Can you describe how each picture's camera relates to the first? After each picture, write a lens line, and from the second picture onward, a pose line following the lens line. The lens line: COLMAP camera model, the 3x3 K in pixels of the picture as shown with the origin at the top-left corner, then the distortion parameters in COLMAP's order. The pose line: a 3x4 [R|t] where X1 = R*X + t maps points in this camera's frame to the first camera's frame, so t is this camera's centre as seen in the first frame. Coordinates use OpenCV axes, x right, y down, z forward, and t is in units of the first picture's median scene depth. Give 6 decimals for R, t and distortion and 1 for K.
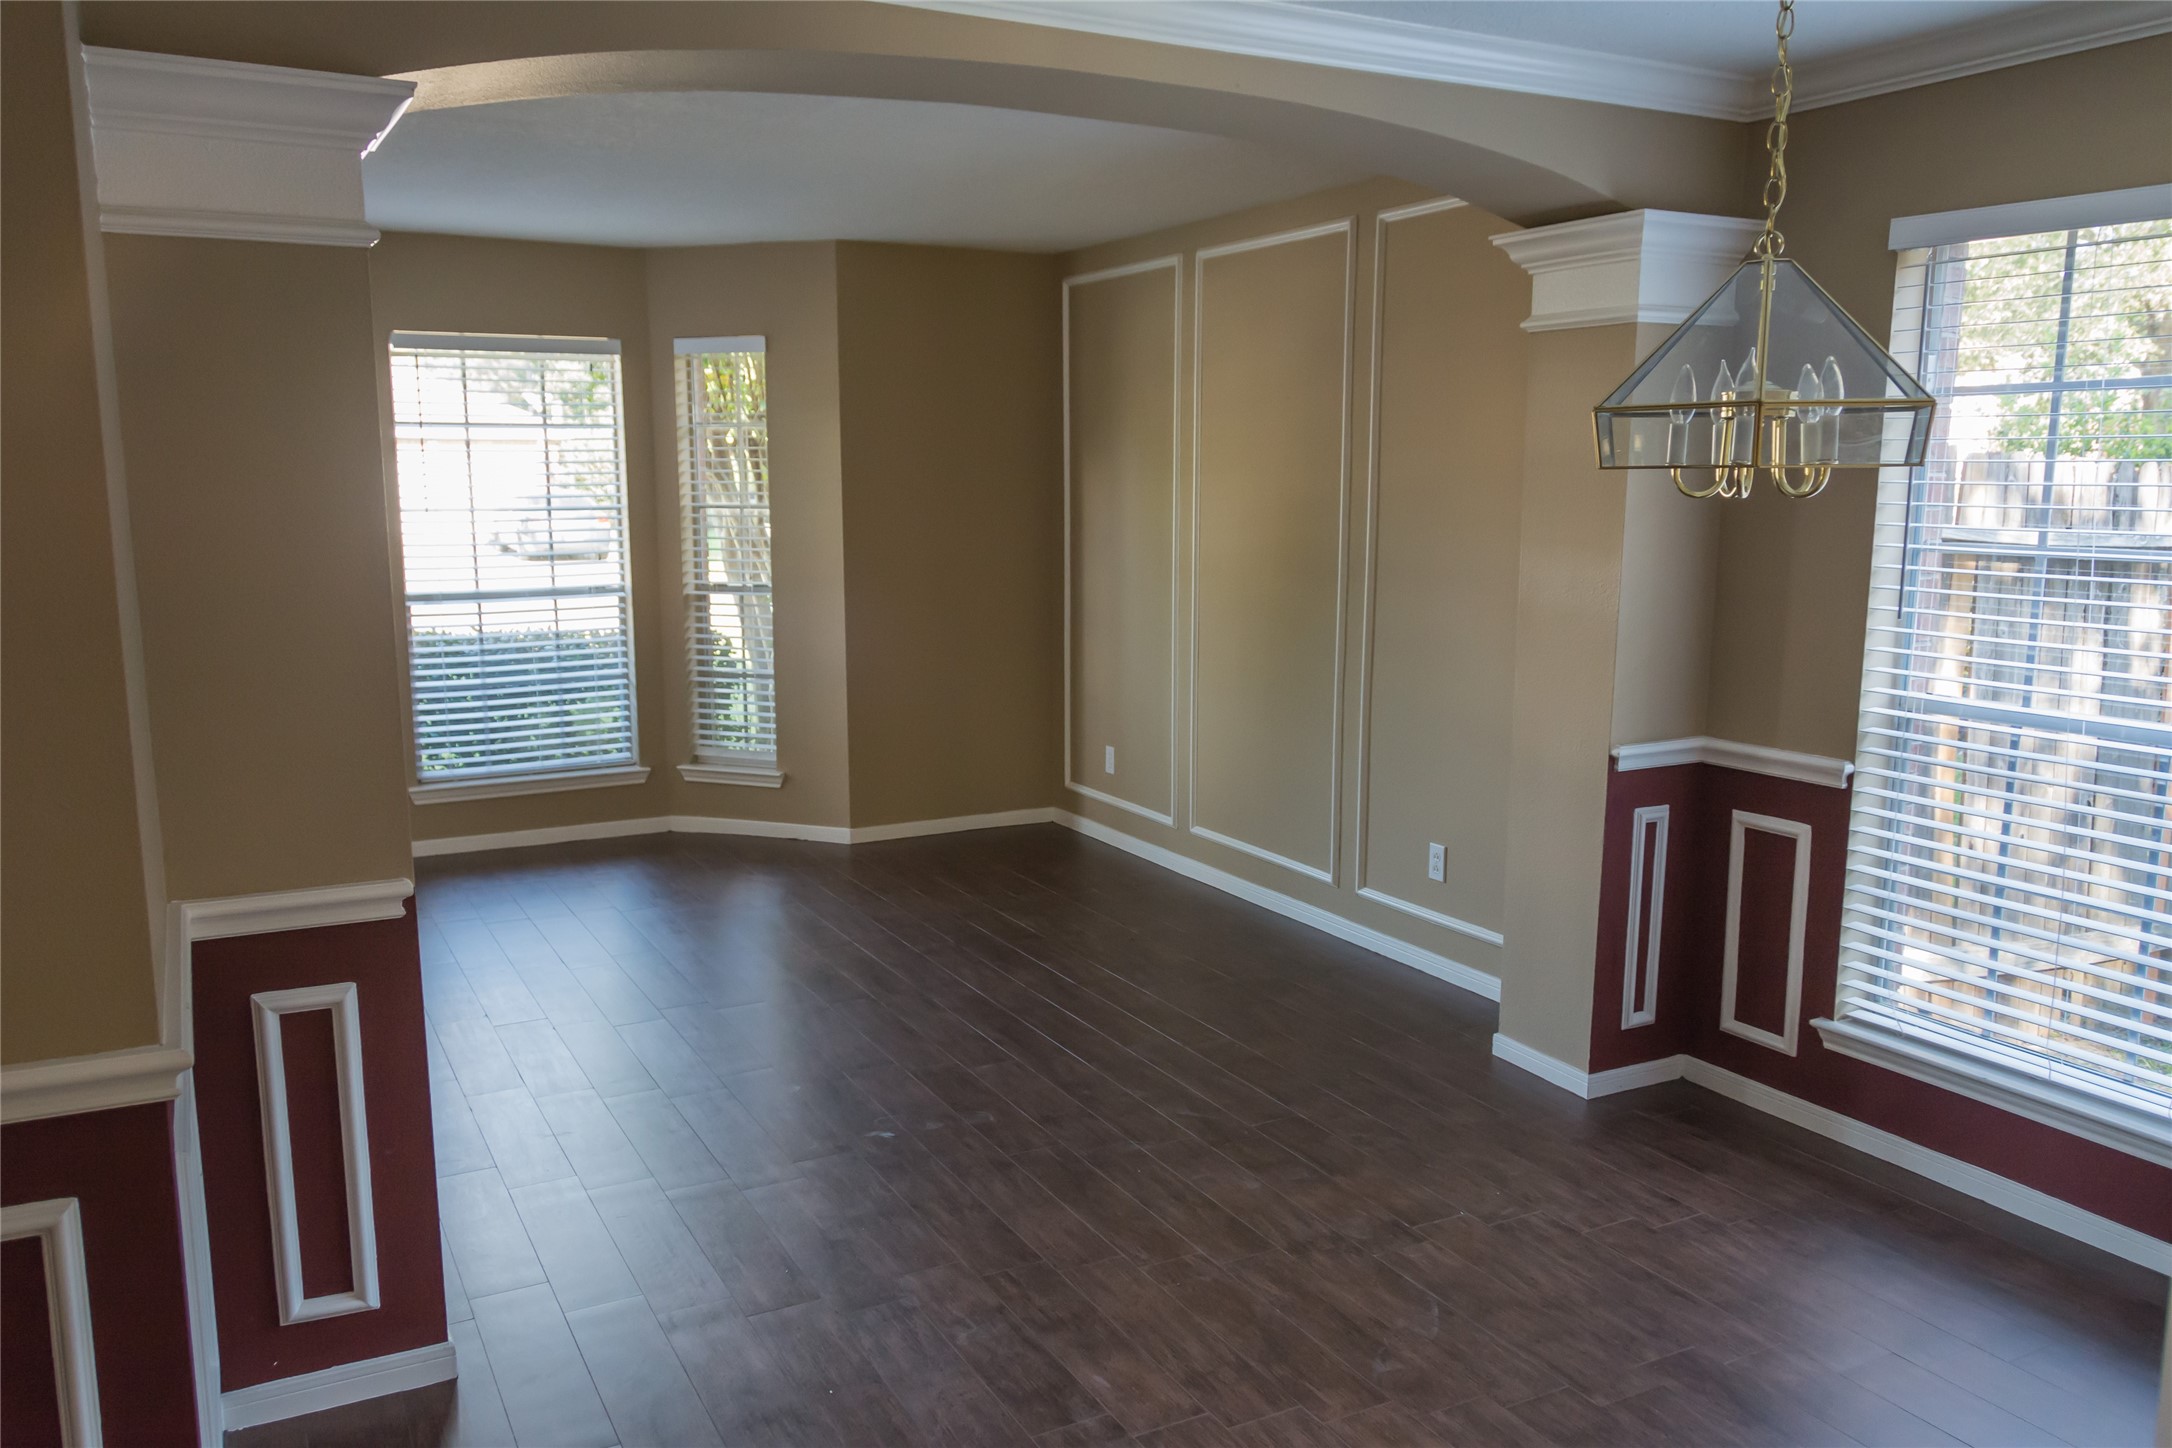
lens RADIAL K [[1663.4, 0, 1098.9], [0, 1663.4, 744.0], [0, 0, 1]] dist [0.050270, -0.033626]
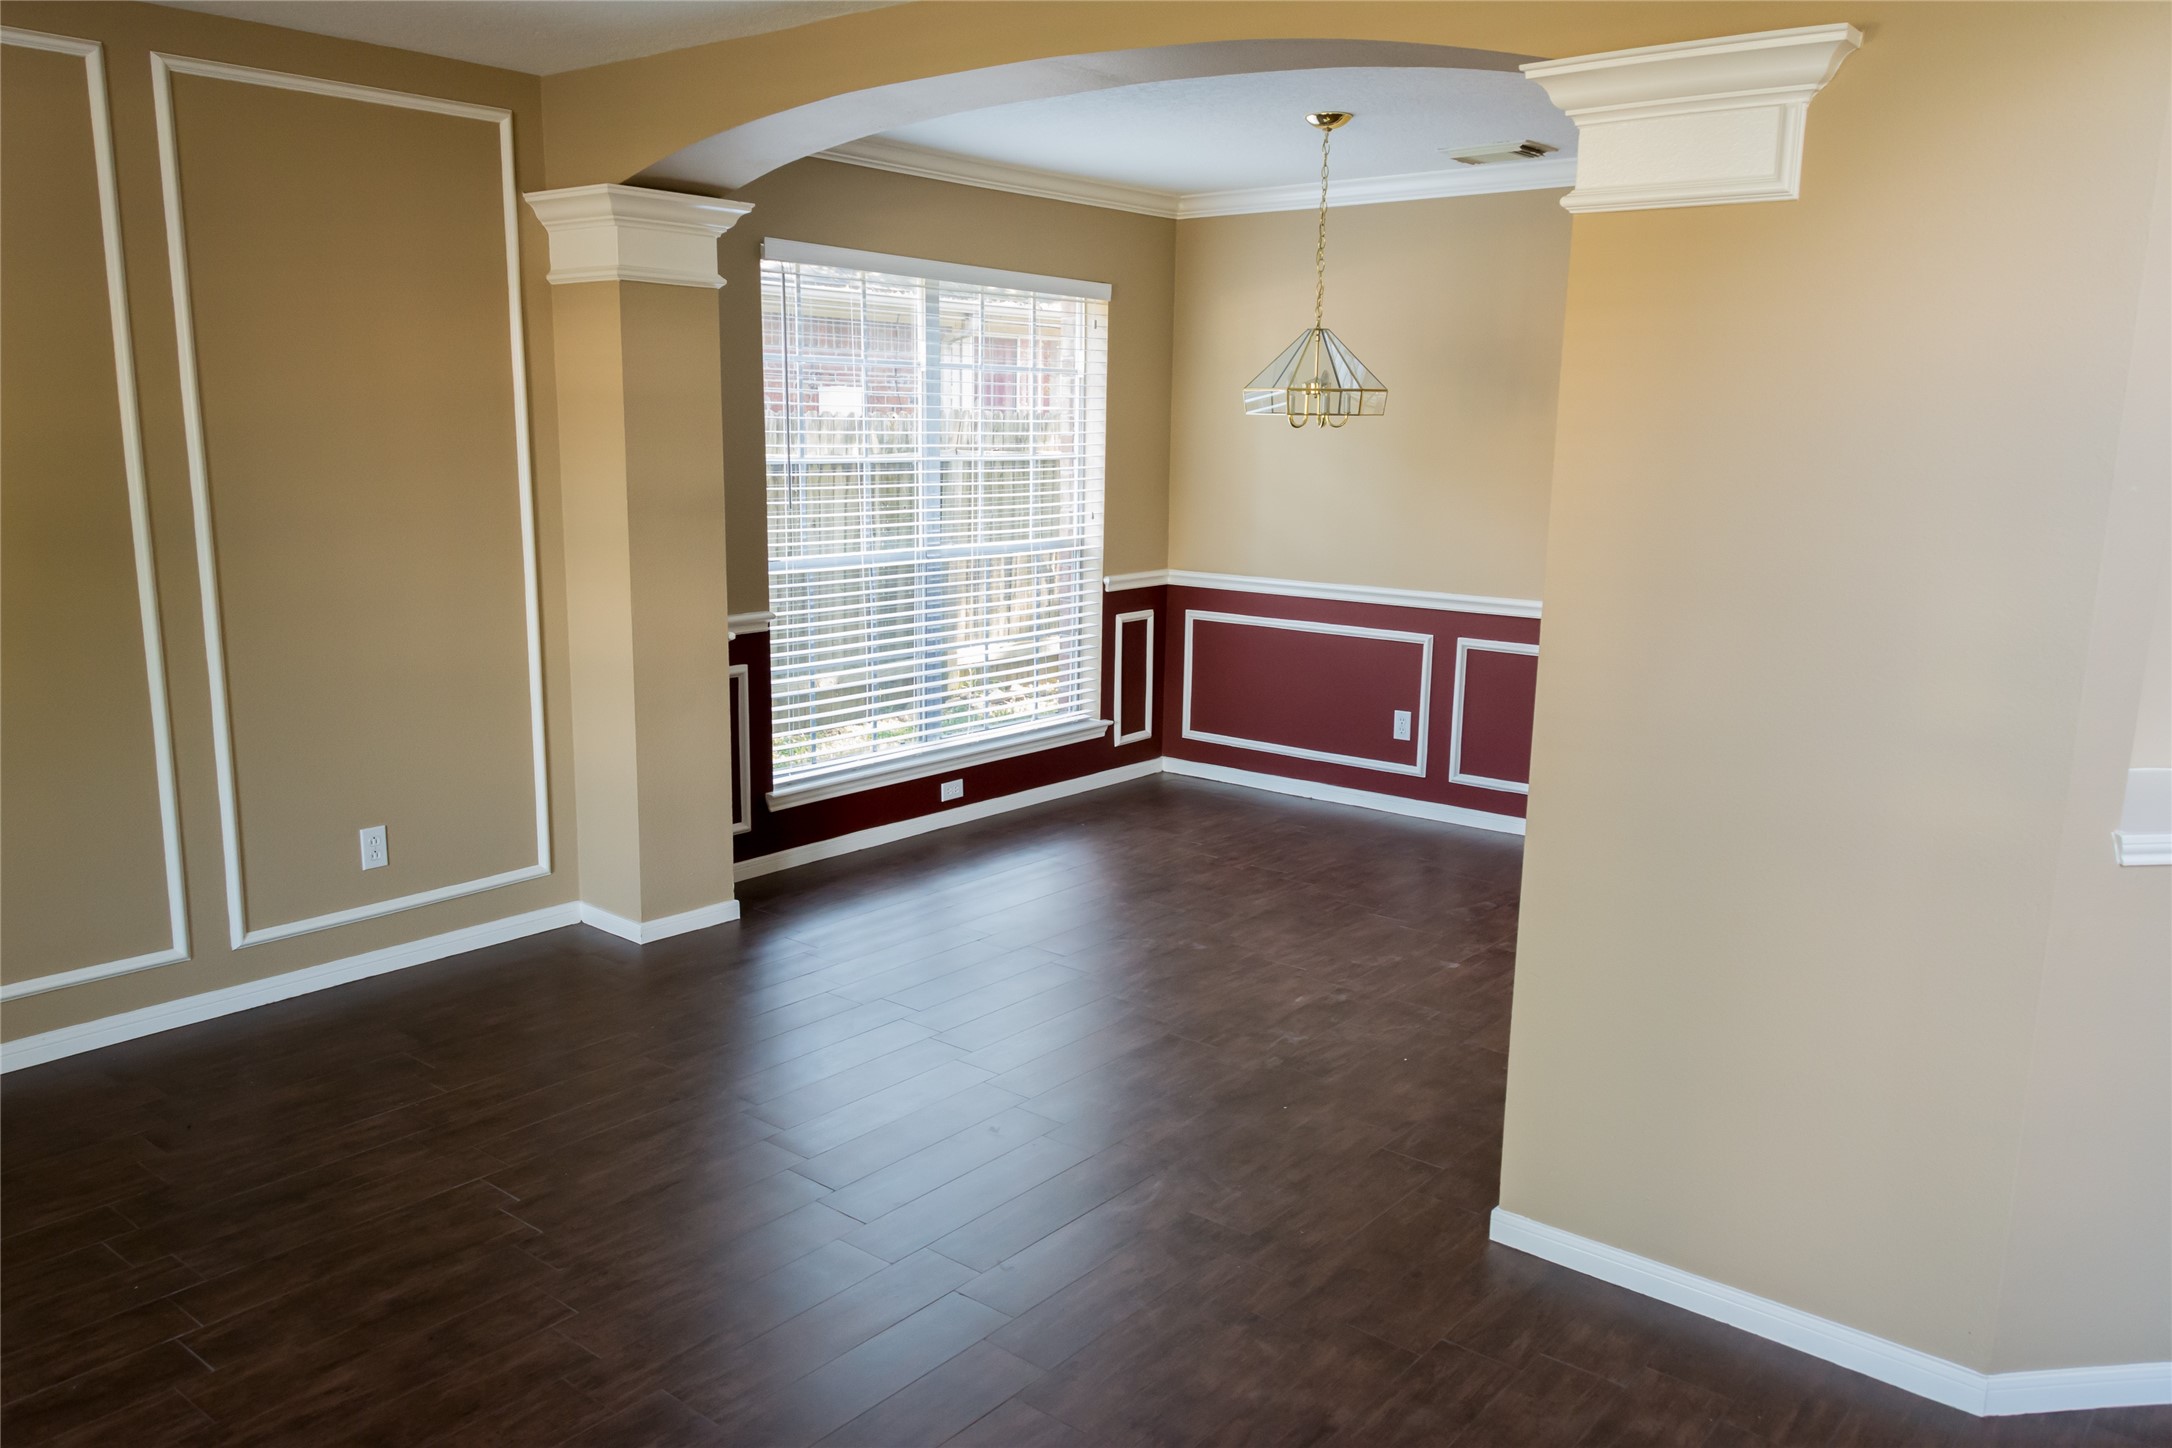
lens RADIAL K [[1663.4, 0, 1085.7], [0, 1663.4, 729.5], [0, 0, 1]] dist [0.050270, -0.033626]
pose [[-0.375801, -0.196386, 0.905652, -1.108265], [0.128035, 0.956912, 0.260629, -0.261317], [-0.917813, 0.213899, -0.334464, 1.397944]]
